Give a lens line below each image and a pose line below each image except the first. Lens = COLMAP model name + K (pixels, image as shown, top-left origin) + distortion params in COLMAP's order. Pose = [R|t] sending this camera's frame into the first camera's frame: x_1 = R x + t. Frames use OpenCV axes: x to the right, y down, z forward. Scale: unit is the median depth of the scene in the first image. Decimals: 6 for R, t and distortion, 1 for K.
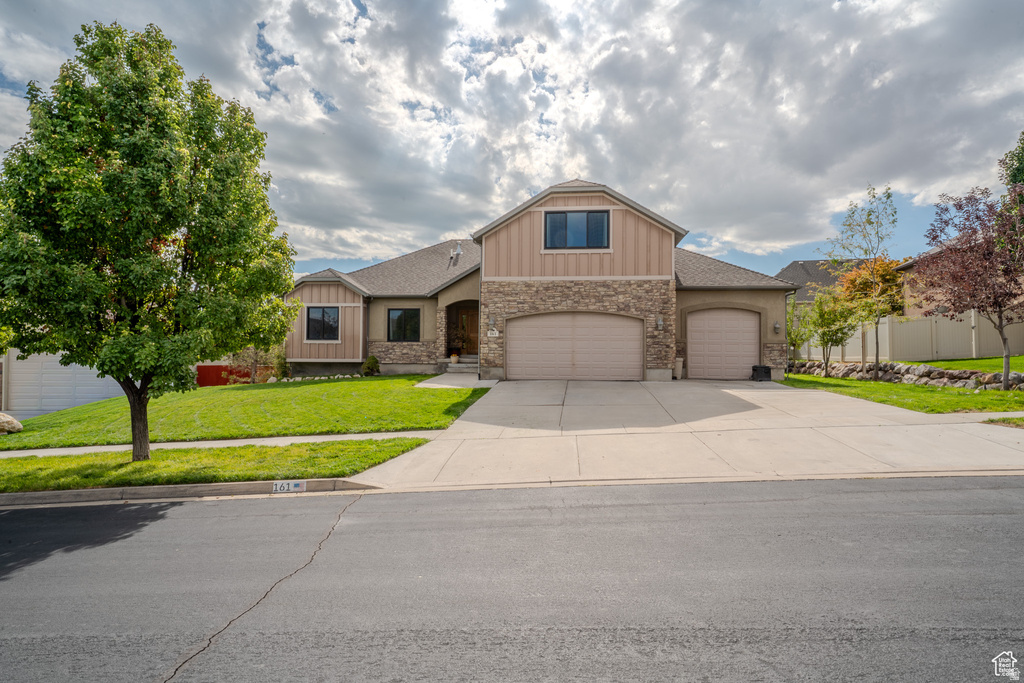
lens RADIAL K [[609.3, 0, 511.7], [0, 609.3, 343.8], [0, 0, 1]] dist [-0.003836, -0.001022]
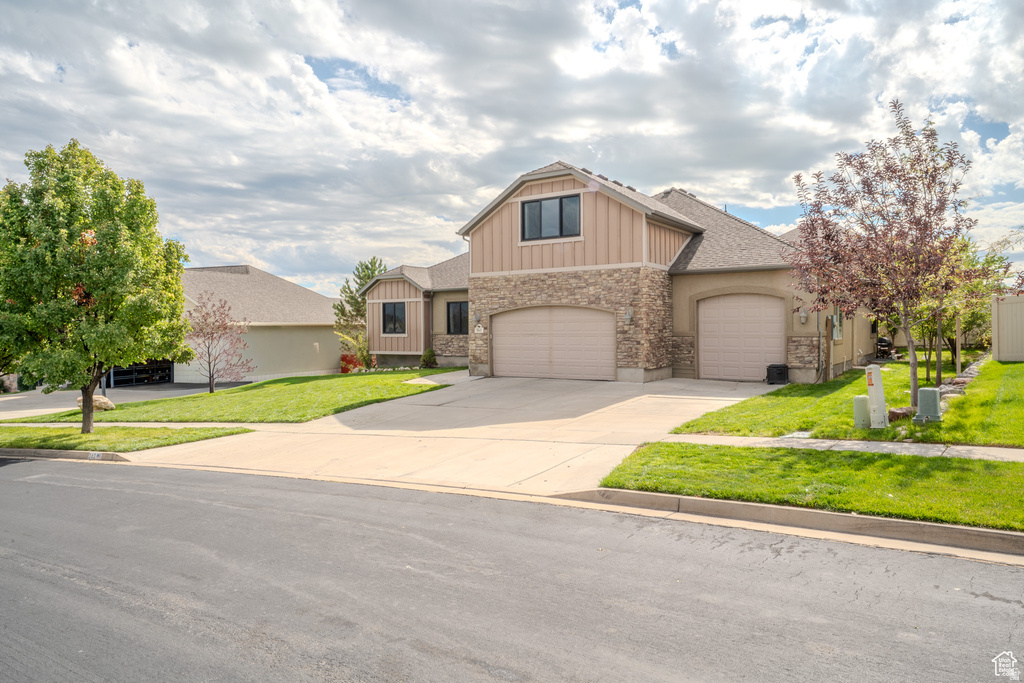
lens RADIAL K [[708.1, 0, 512.7], [0, 708.1, 340.7], [0, 0, 1]] dist [-0.005415, 0.000022]
pose [[0.876423, -0.003282, -0.481531, 0.576949], [0.019298, 0.999413, 0.028313, -0.030861], [0.481156, -0.034107, 0.875971, 0.013042]]
